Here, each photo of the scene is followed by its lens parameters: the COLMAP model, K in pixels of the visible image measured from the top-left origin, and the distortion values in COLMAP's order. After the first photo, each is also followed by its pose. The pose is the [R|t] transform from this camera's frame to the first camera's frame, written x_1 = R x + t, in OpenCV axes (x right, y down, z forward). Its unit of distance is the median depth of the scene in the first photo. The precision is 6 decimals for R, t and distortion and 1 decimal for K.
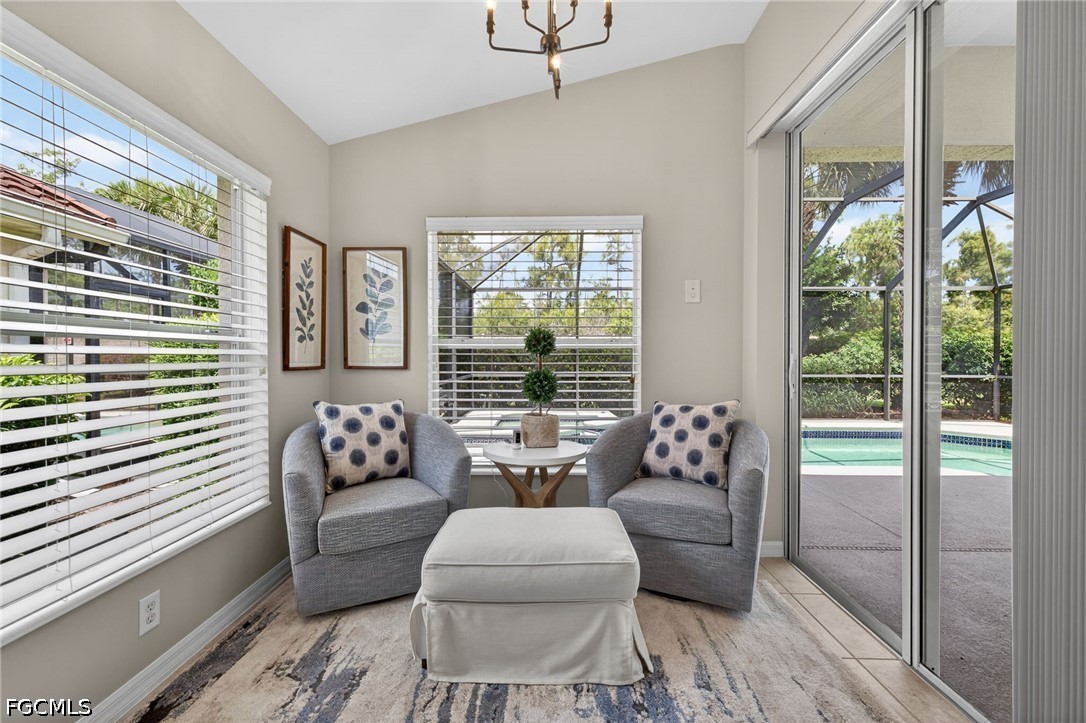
lens RADIAL K [[488.0, 0, 542.8], [0, 488.0, 359.9], [0, 0, 1]] dist [0.001992, 0.000348]
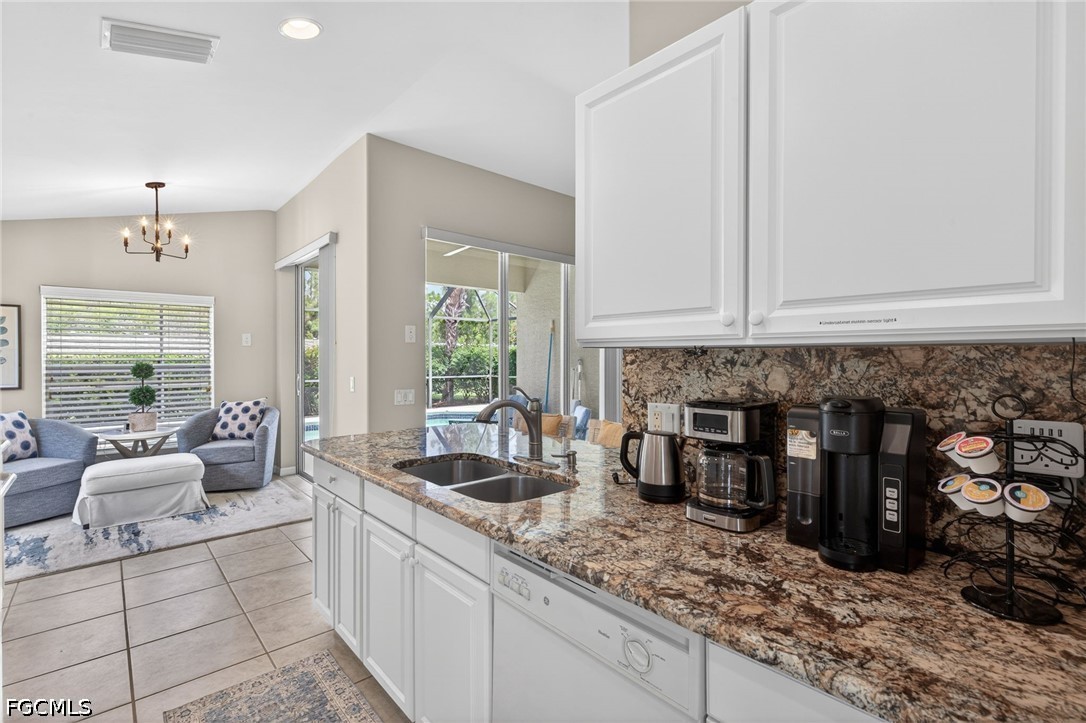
lens RADIAL K [[488.0, 0, 532.8], [0, 488.0, 361.8], [0, 0, 1]] dist [0.001992, 0.000348]
pose [[0.746476, -0.004716, 0.665396, -0.134397], [0.004235, 0.999988, 0.002337, -0.070217], [-0.665399, 0.001073, 0.746487, -1.293875]]
